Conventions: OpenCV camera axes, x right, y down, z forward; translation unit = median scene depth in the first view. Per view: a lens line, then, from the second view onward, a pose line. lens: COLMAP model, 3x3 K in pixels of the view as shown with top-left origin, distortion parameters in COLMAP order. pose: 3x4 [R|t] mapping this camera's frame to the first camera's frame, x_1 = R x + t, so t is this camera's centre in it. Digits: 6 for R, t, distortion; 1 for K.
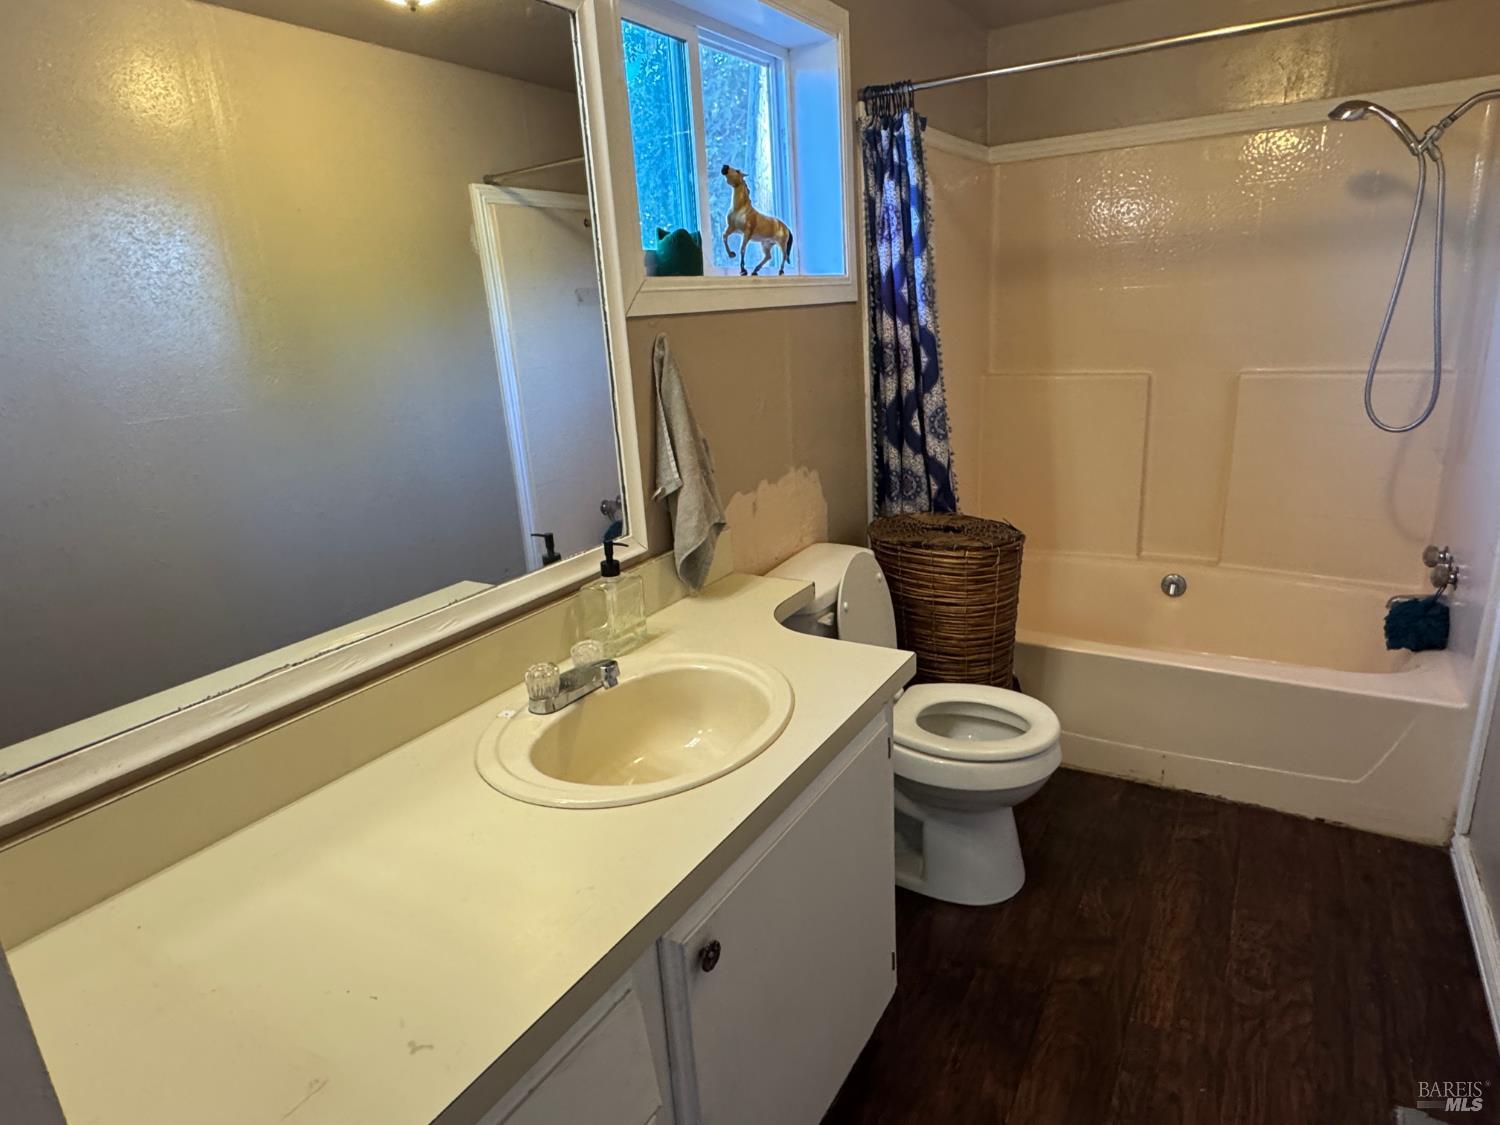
lens RADIAL K [[869.8, 0, 743.9], [0, 869.8, 554.7], [0, 0, 1]] dist [-0.005366, -0.000546]
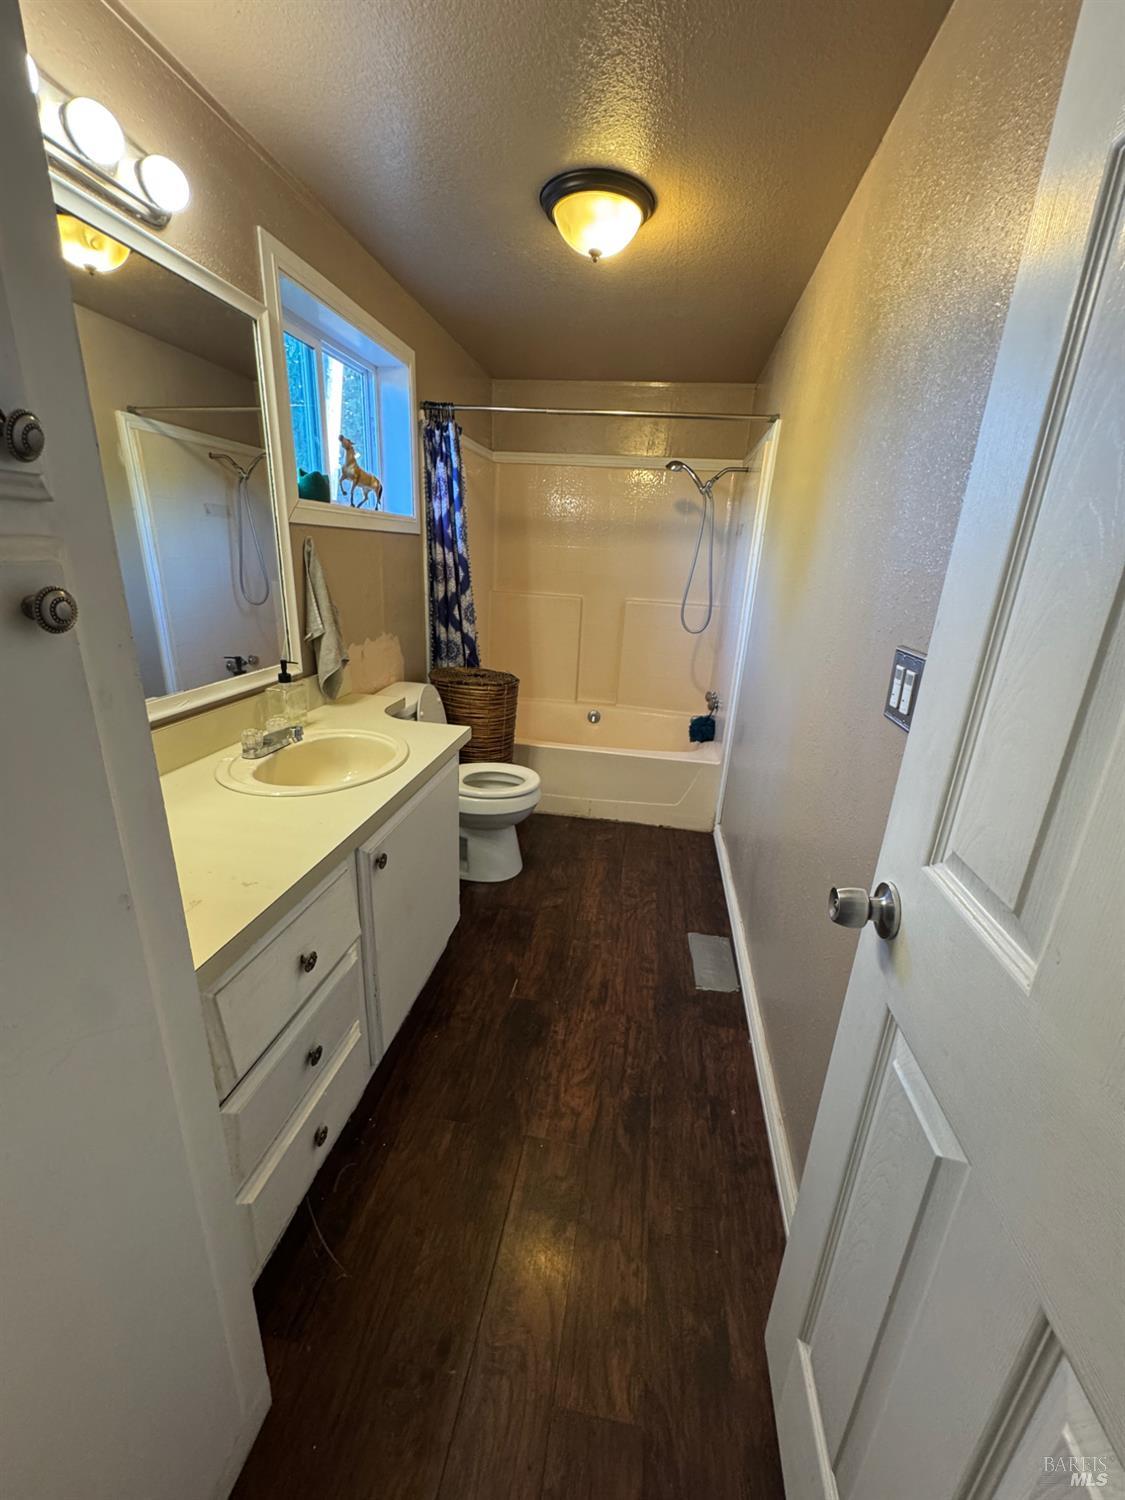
lens RADIAL K [[596.5, 0, 563.0], [0, 596.5, 755.3], [0, 0, 1]] dist [-0.005157, 0.000532]
pose [[0.916140, -0.024445, 0.400113, -0.093400], [0.005748, 0.998837, 0.047863, 0.081120], [-0.400818, -0.041550, 0.915215, -0.170290]]
